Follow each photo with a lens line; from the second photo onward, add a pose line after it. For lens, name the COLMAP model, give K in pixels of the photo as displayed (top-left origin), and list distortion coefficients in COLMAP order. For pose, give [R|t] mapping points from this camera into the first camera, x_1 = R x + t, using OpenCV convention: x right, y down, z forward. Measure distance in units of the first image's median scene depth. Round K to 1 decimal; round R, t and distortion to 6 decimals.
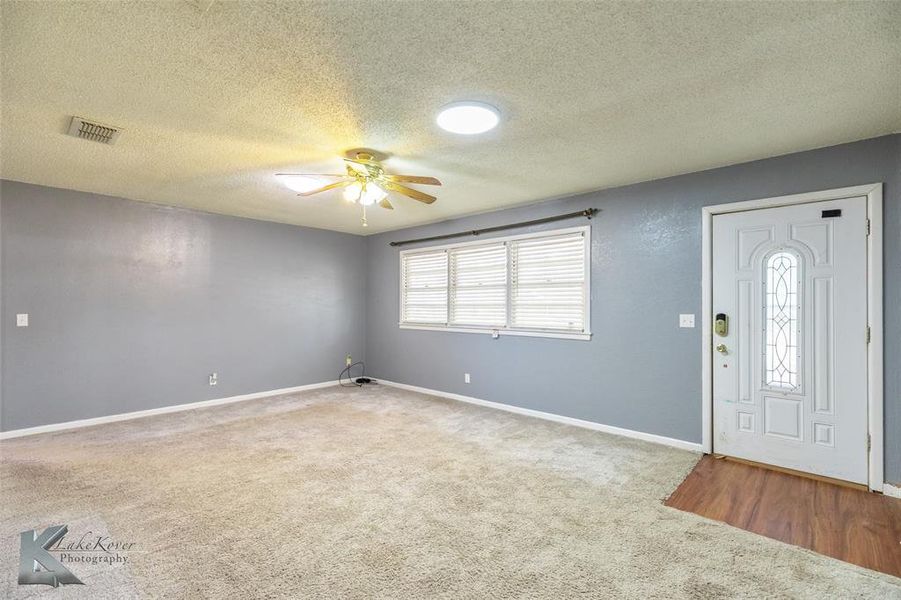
lens RADIAL K [[422.1, 0, 451.8], [0, 422.1, 303.2], [0, 0, 1]] dist [0.002541, 0.000194]
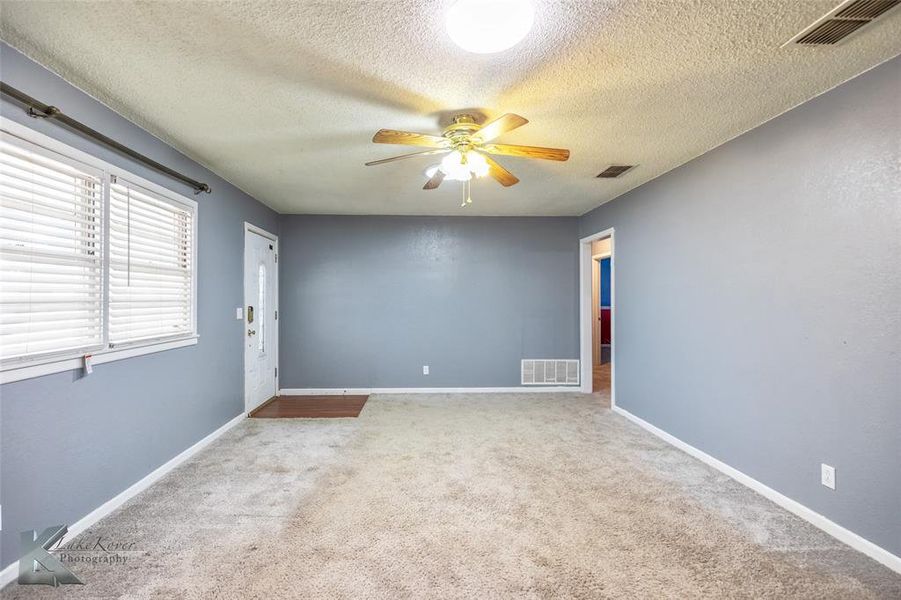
lens RADIAL K [[439.3, 0, 452.2], [0, 439.3, 297.2], [0, 0, 1]] dist [0.001417, 0.000027]
pose [[-0.747668, -0.007886, 0.664026, -0.552800], [-0.014534, 0.999884, -0.004491, -0.005042], [-0.663913, -0.013009, -0.747696, 1.199626]]
